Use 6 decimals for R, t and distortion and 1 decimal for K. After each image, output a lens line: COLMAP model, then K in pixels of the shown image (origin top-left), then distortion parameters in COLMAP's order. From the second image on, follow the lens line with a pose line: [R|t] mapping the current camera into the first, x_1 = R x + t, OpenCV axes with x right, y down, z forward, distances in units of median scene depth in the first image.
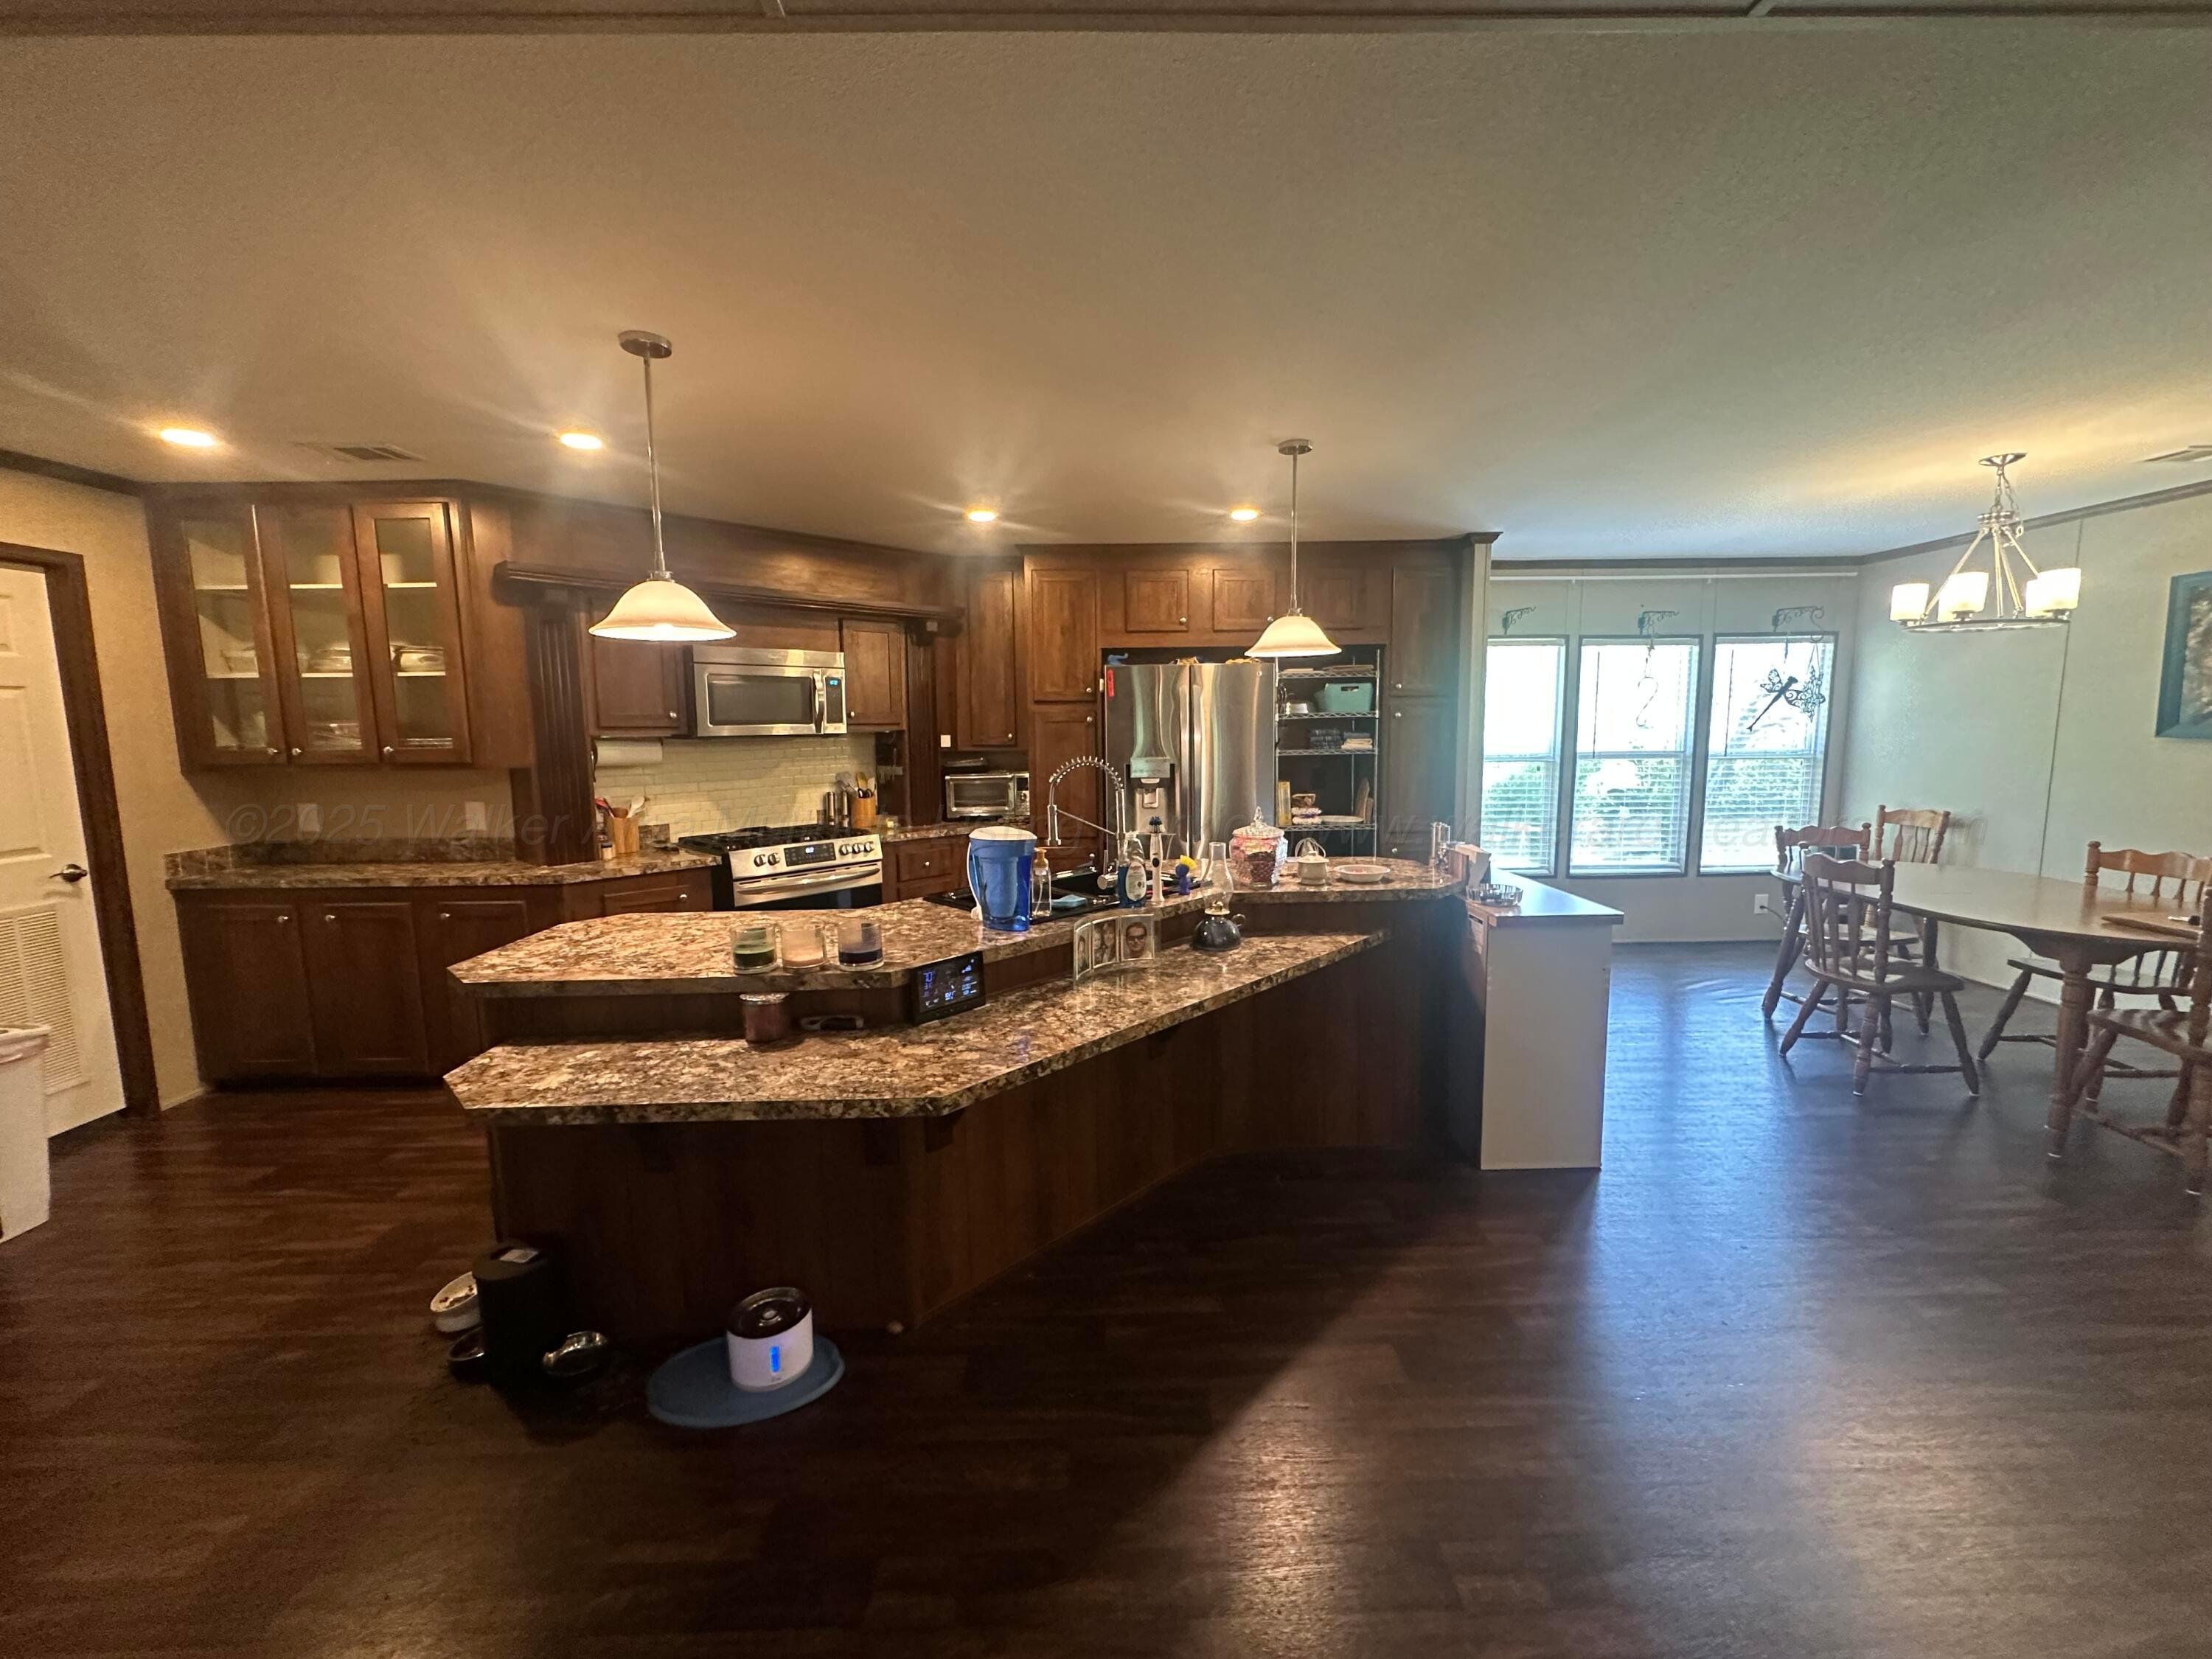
lens RADIAL K [[879.4, 0, 1106.3], [0, 879.4, 822.9], [0, 0, 1]] dist [0.000193, -0.000917]
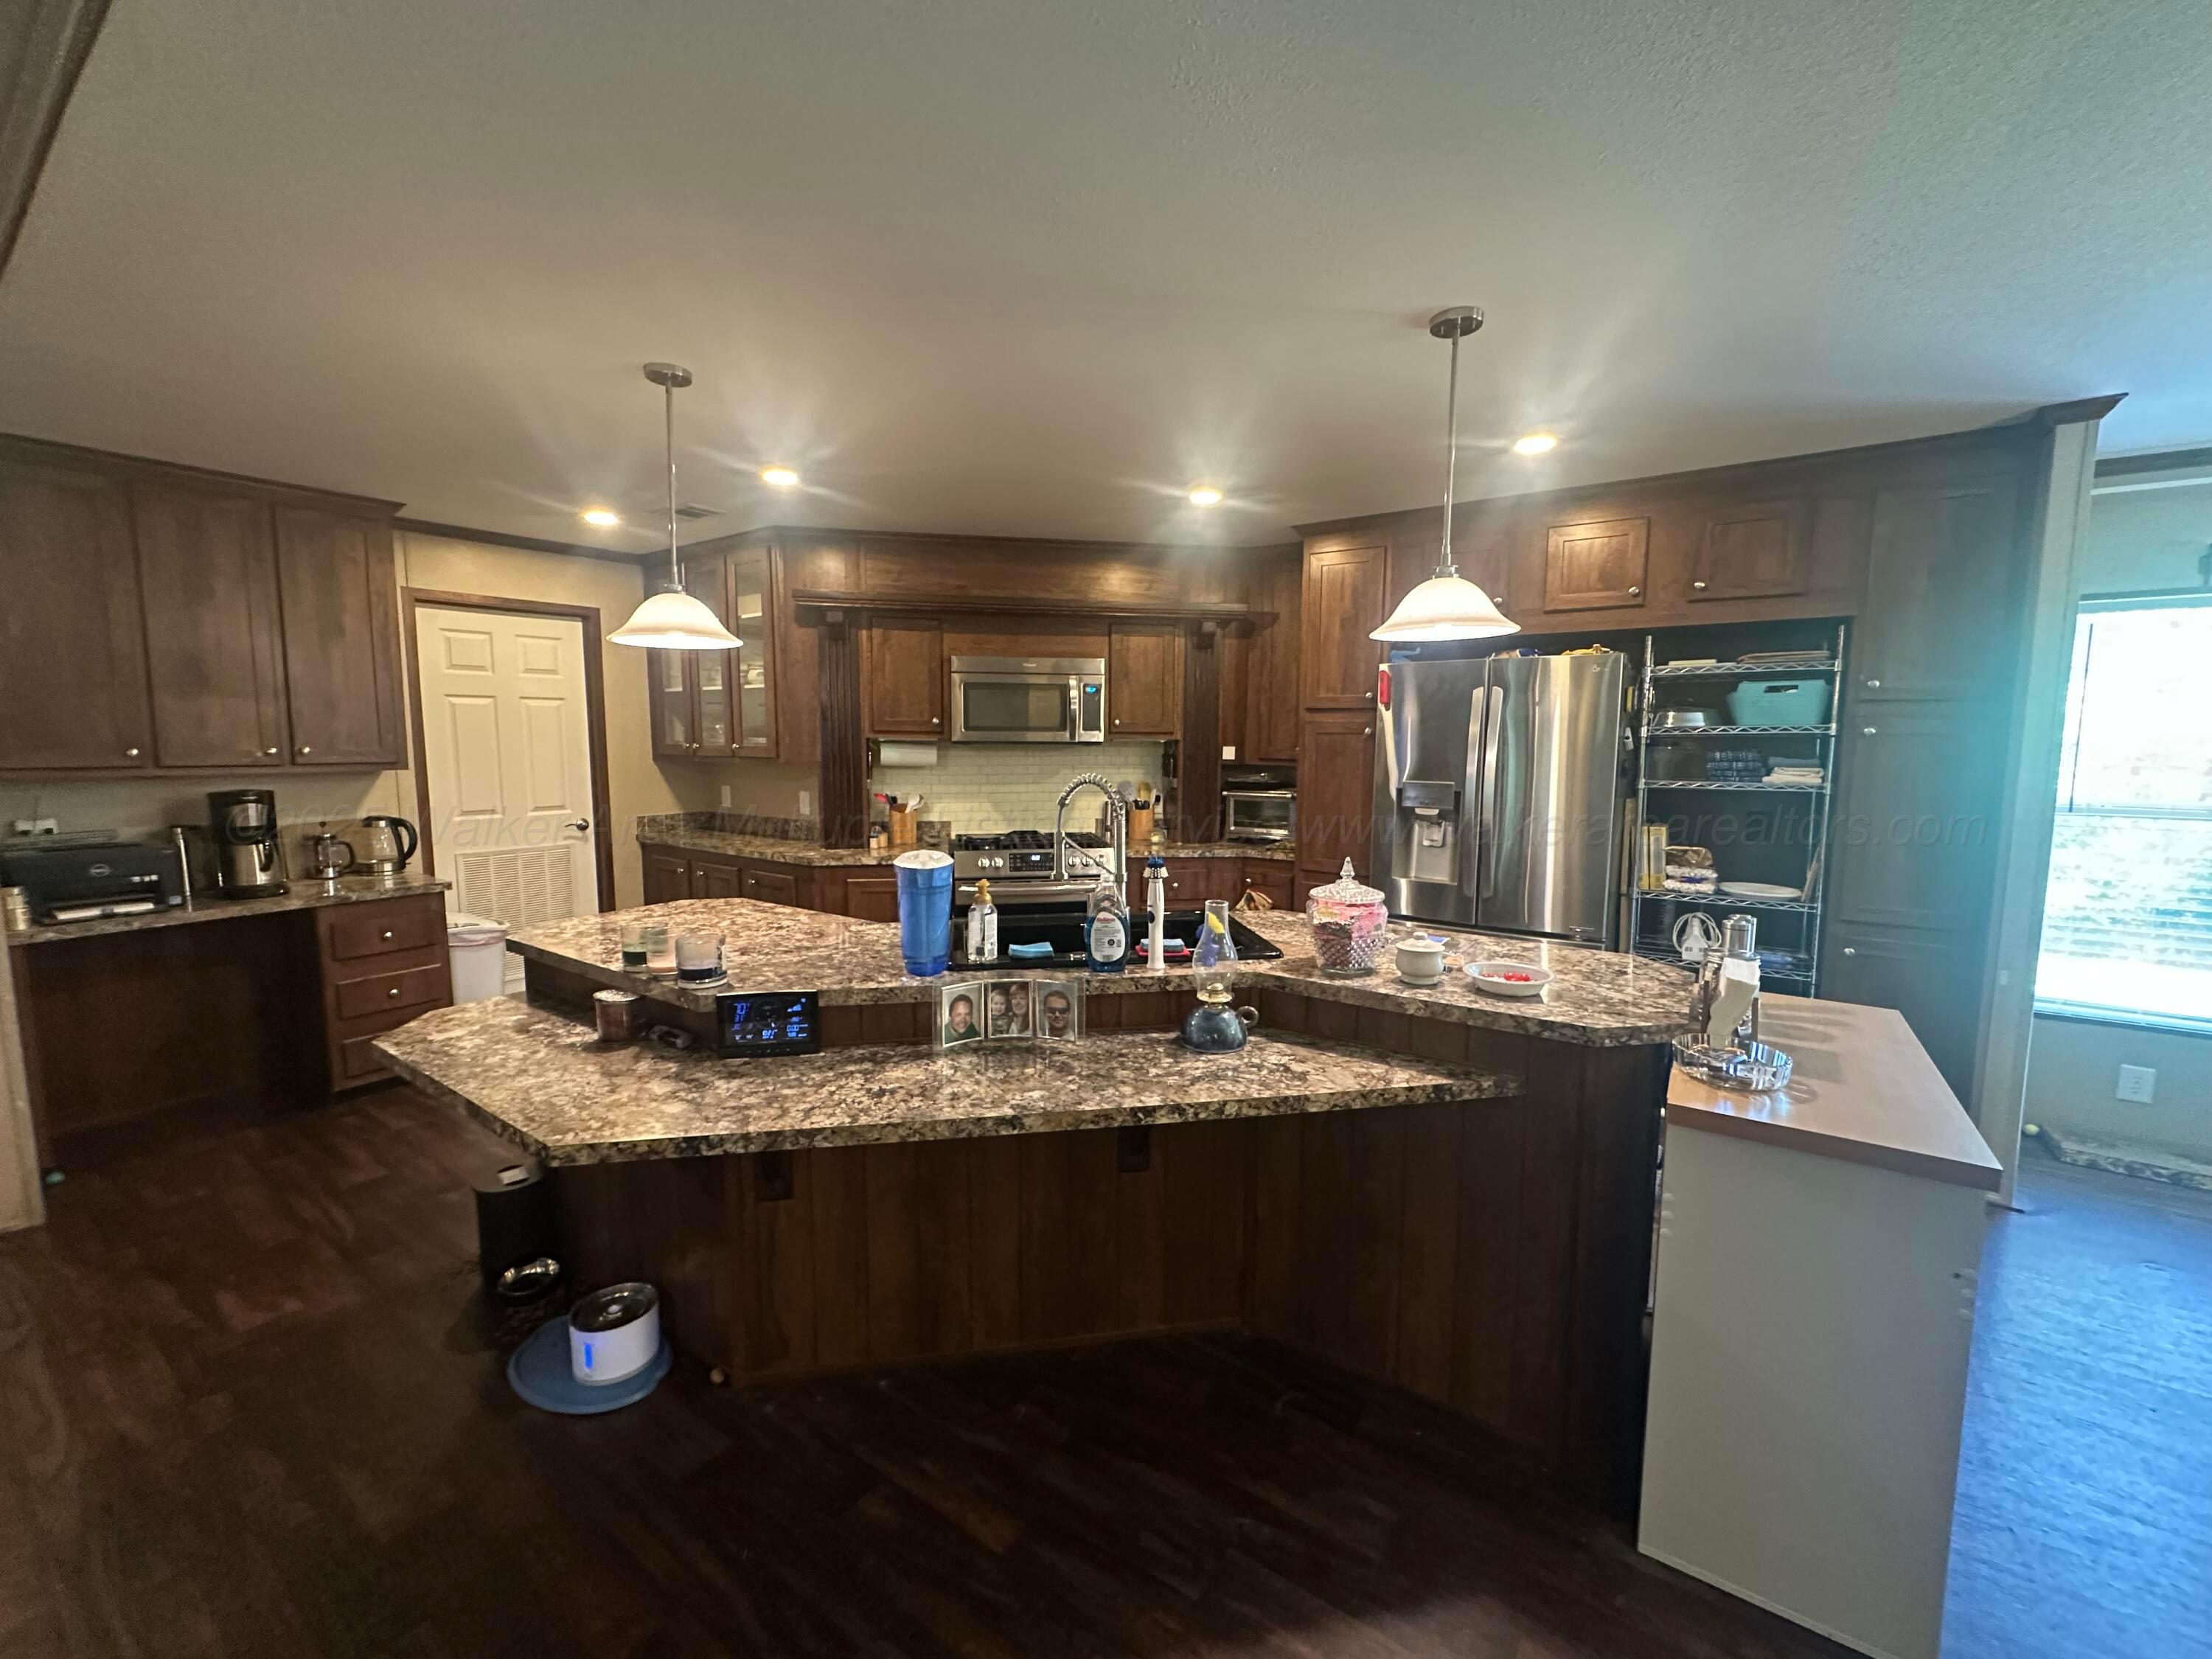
lens RADIAL K [[879.4, 0, 1104.5], [0, 879.4, 823.7], [0, 0, 1]] dist [0.000193, -0.000917]
pose [[0.812452, 0.075062, -0.578175, 0.354846], [-0.081568, 0.996558, 0.014759, -0.033762], [0.577294, 0.035169, 0.815779, 0.274590]]
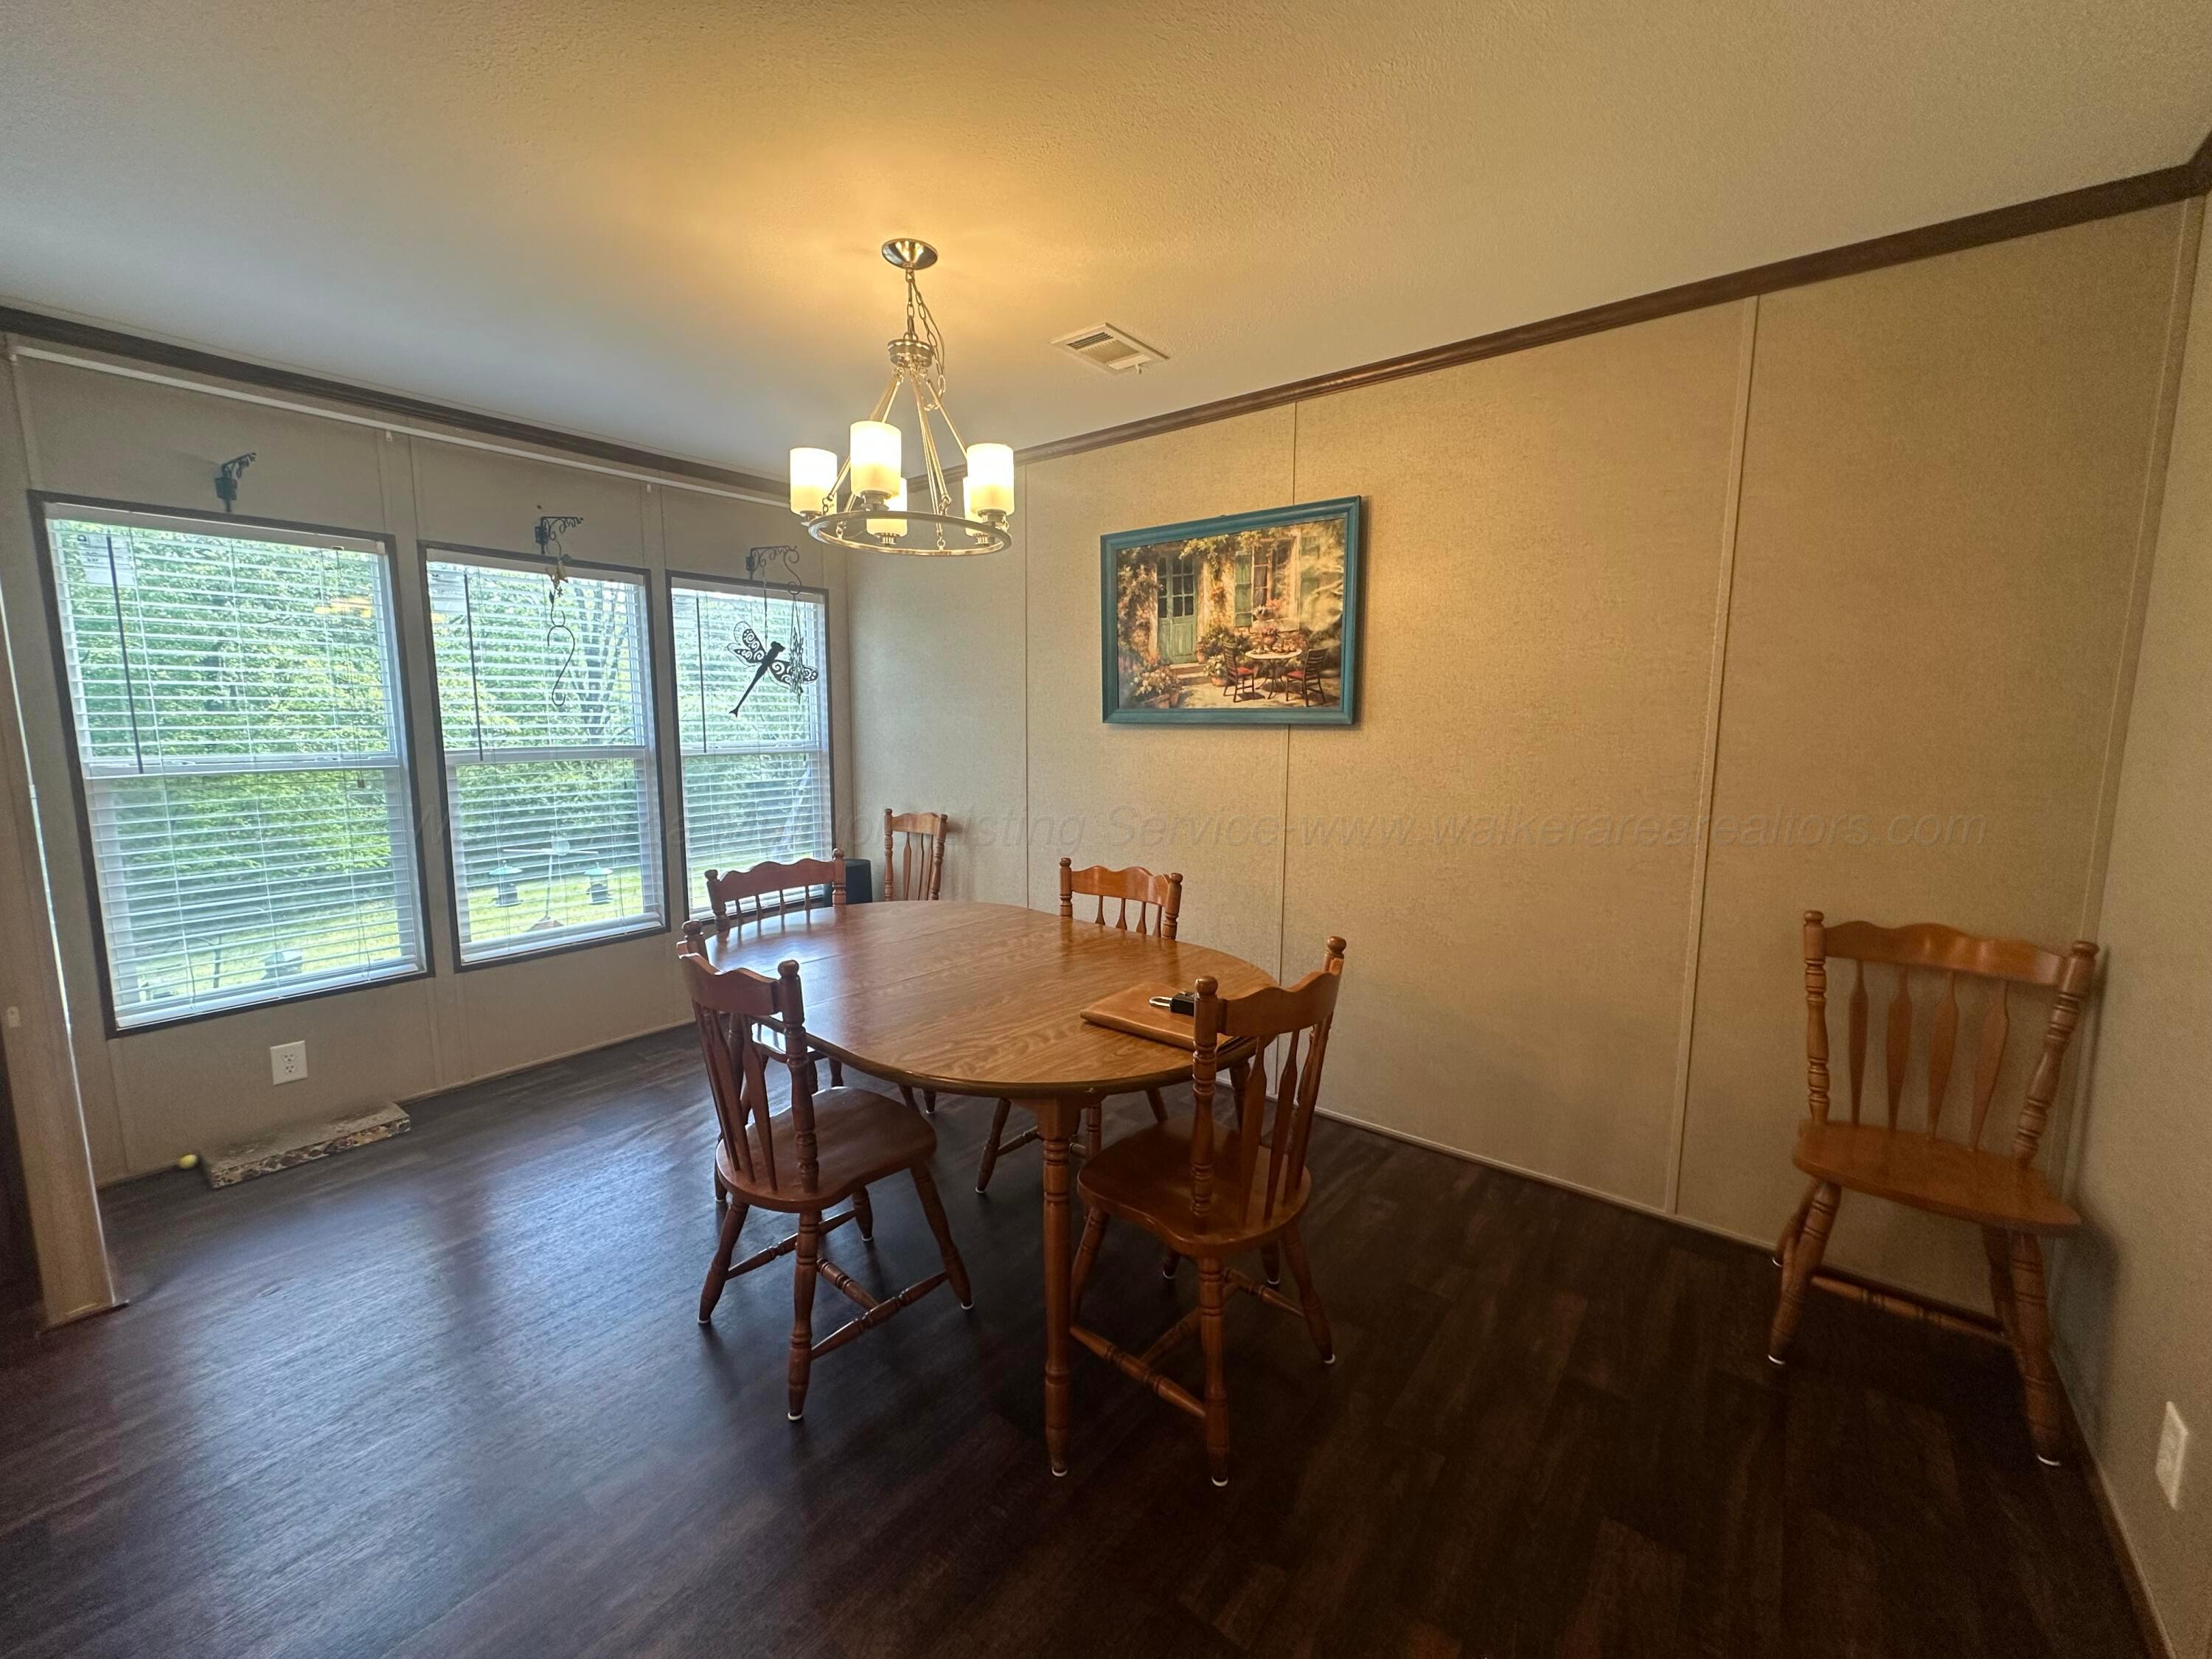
lens RADIAL K [[879.4, 0, 1116.4], [0, 879.4, 822.6], [0, 0, 1]] dist [0.000193, -0.000917]
pose [[0.620293, -0.084957, 0.779756, 0.573771], [0.079325, 0.995815, 0.045394, -0.041733], [-0.780349, 0.033696, 0.624436, 0.499554]]
